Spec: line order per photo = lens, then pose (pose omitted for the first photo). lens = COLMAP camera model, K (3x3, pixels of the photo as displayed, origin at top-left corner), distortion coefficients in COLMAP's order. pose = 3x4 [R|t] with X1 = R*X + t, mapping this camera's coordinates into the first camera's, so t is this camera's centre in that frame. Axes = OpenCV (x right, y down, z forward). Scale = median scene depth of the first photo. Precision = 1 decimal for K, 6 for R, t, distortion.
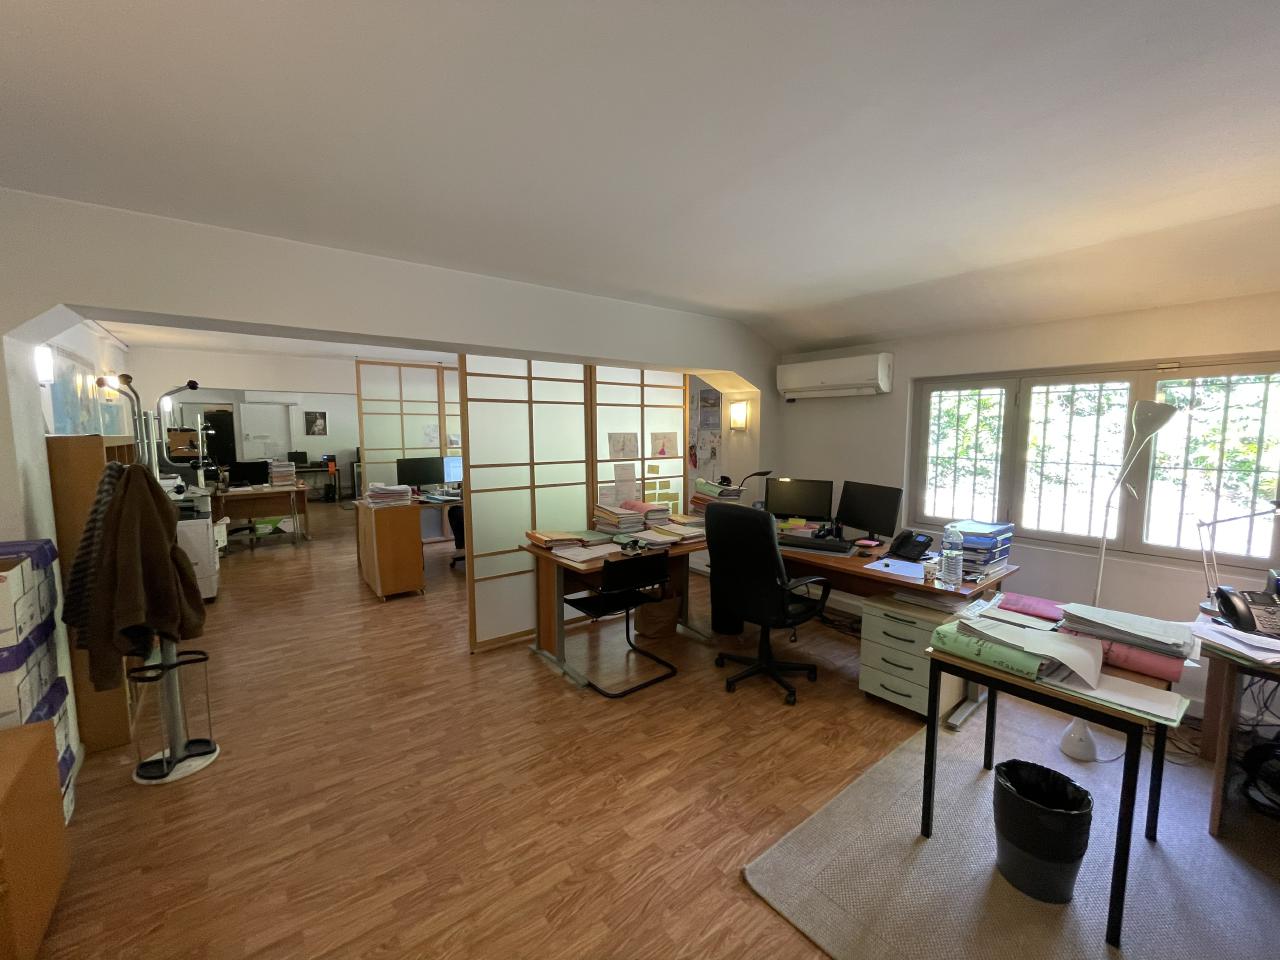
lens RADIAL K [[517.8, 0, 650.5], [0, 517.8, 476.6], [0, 0, 1]] dist [-0.003343, 0.000221]
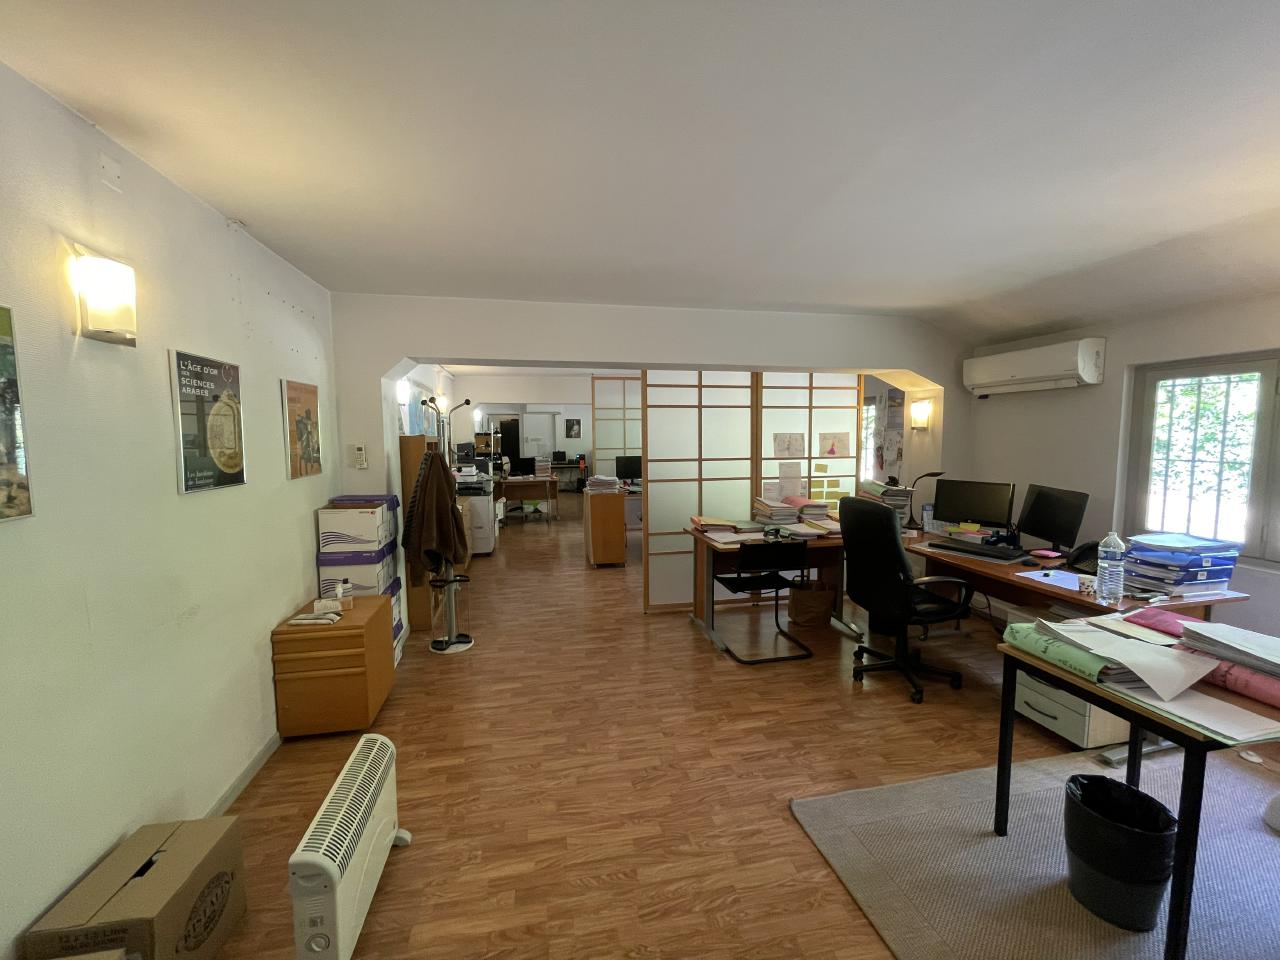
lens RADIAL K [[517.8, 0, 650.9], [0, 517.8, 474.5], [0, 0, 1]] dist [-0.003343, 0.000221]
pose [[0.902205, 0.028078, -0.430393, 0.293570], [-0.033148, 0.999441, -0.004286, 0.029279], [0.430032, 0.018134, 0.902631, -0.165325]]
